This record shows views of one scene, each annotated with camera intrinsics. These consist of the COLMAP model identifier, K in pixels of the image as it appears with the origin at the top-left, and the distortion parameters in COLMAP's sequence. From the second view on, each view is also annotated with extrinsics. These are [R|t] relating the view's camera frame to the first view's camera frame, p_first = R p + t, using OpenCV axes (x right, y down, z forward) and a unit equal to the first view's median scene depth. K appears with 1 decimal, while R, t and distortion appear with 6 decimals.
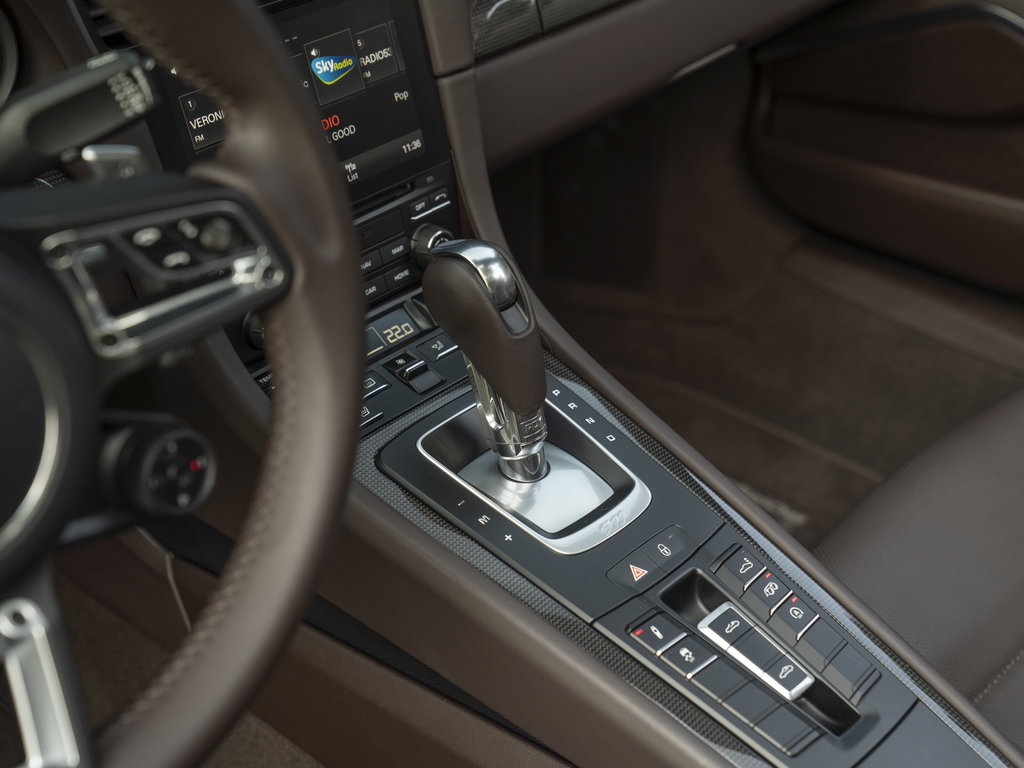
lens RADIAL K [[1540.5, 0, 511.6], [0, 1540.5, 389.2], [0, 0, 1]] dist [0.077606, 0.000000]
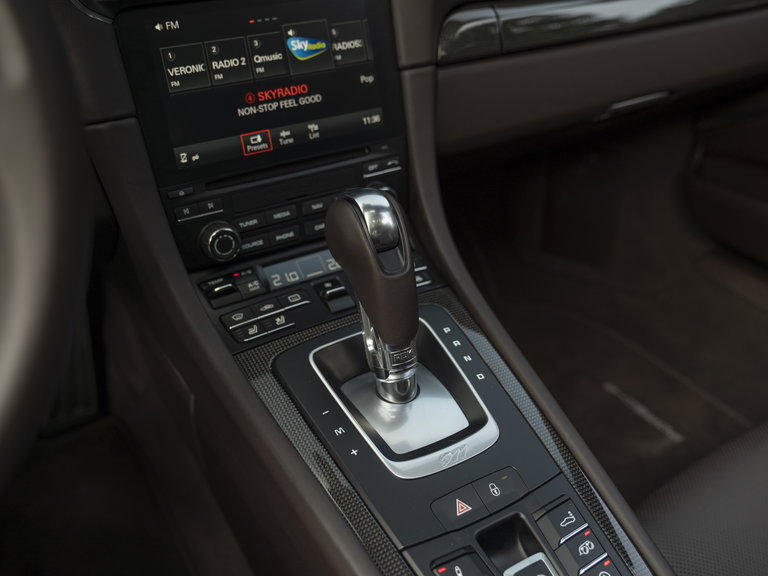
lens RADIAL K [[750.3, 0, 385.0], [0, 750.3, 283.1], [0, 0, 1]] dist [-0.039015, 0.000000]
pose [[0.958186, 0.147805, -0.245018, 0.126428], [-0.153461, 0.988146, -0.004045, -0.025044], [0.241516, 0.041477, 0.969510, 0.439756]]
